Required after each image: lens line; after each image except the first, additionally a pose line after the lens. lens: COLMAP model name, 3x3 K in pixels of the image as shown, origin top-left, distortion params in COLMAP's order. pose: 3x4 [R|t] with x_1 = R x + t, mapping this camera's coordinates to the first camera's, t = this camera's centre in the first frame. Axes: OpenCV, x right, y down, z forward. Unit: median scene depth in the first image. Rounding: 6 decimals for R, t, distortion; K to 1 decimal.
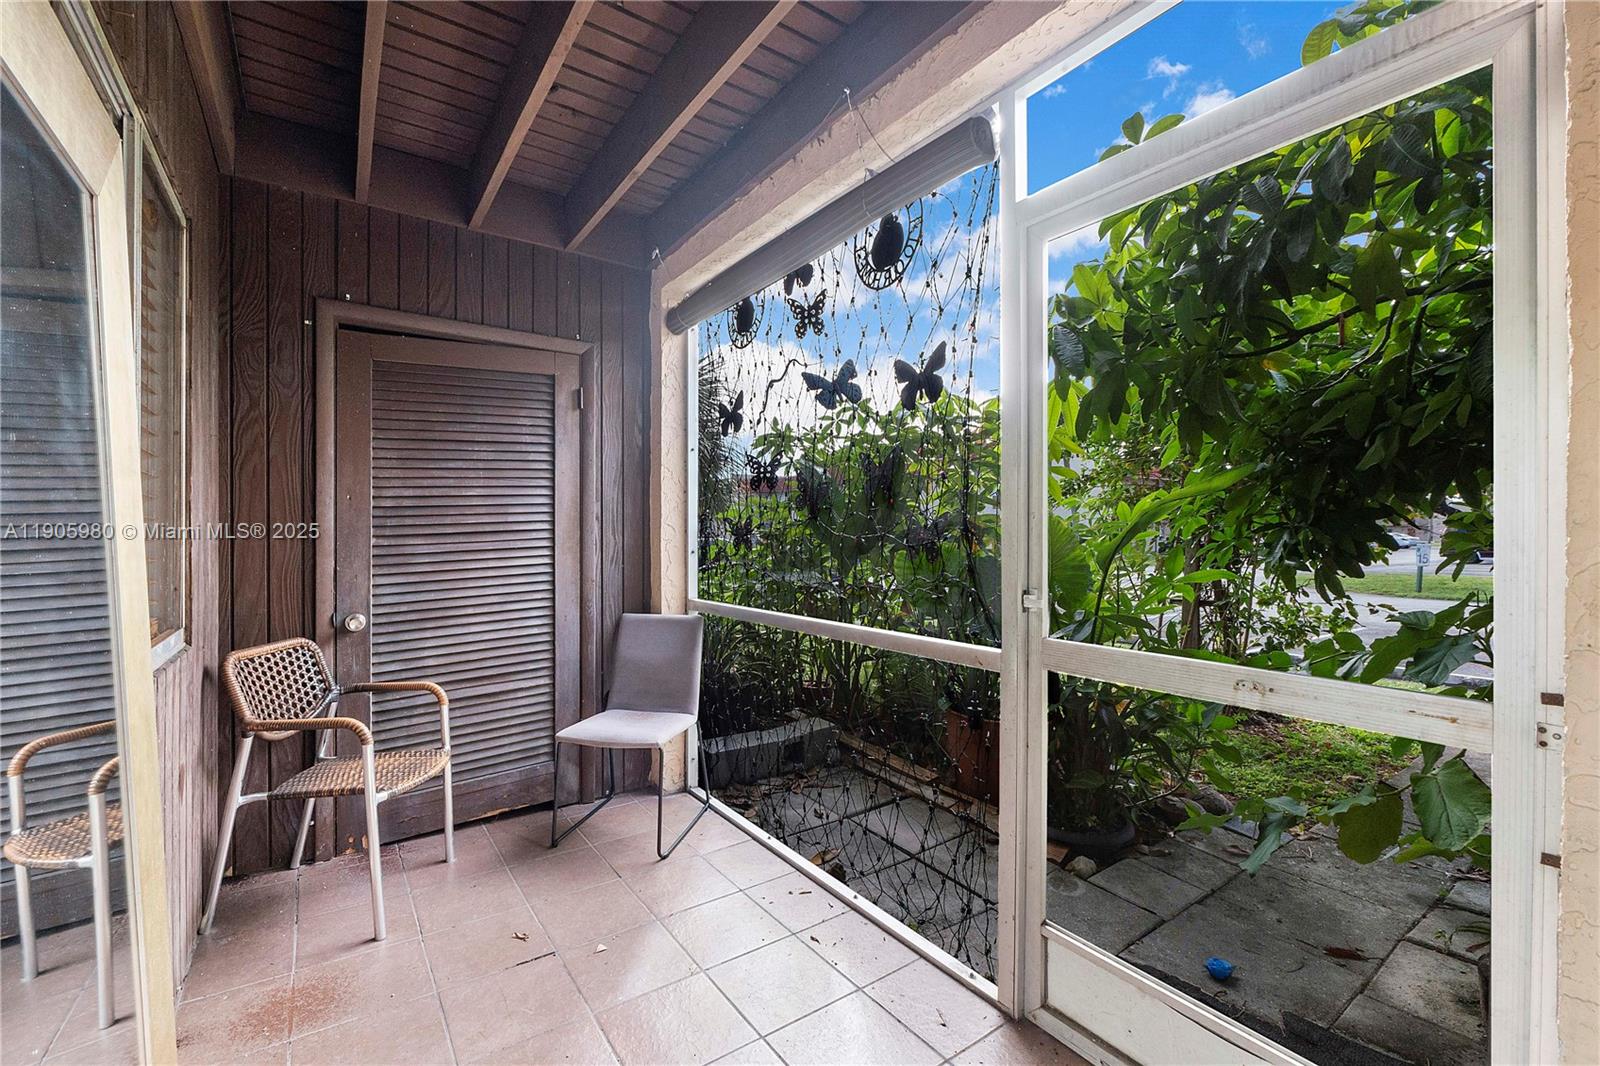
lens RADIAL K [[677.6, 0, 790.1], [0, 677.6, 529.7], [0, 0, 1]] dist [-0.001202, -0.000119]
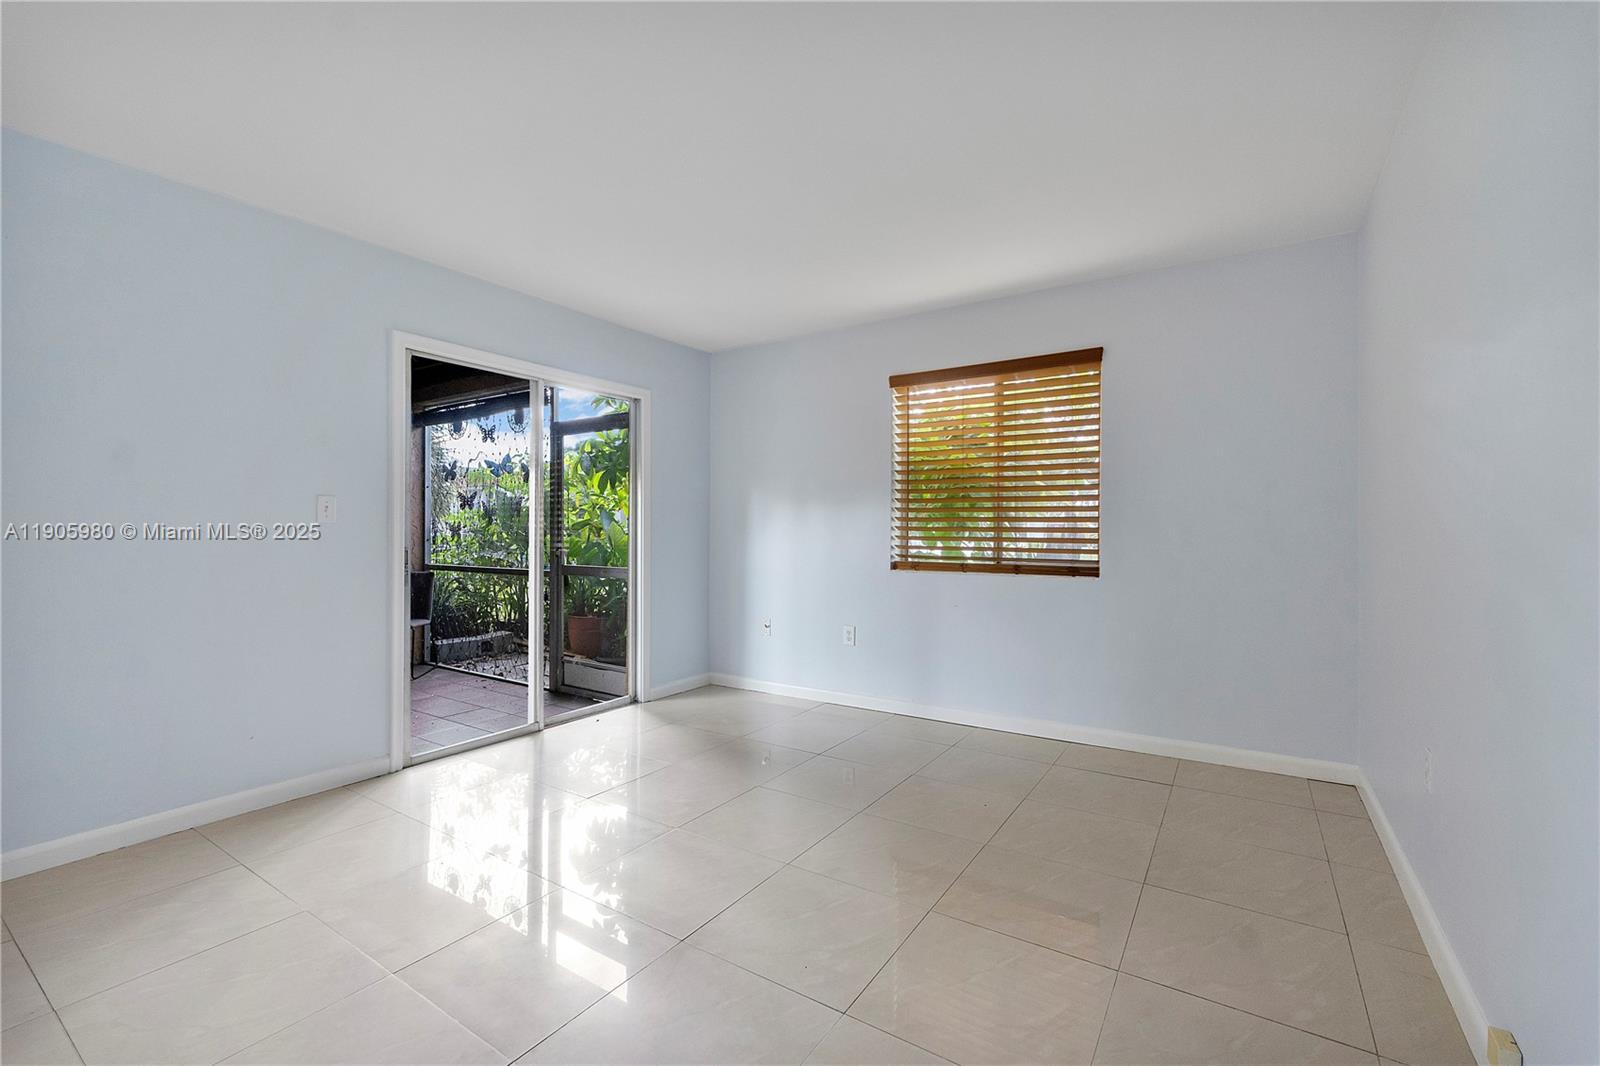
lens RADIAL K [[677.6, 0, 790.1], [0, 677.6, 529.7], [0, 0, 1]] dist [-0.001202, -0.000119]
pose [[0.930116, 0.003850, 0.367245, 0.120101], [-0.004308, 0.999991, 0.000426, -0.001227], [-0.367240, -0.001978, 0.930124, -1.302341]]
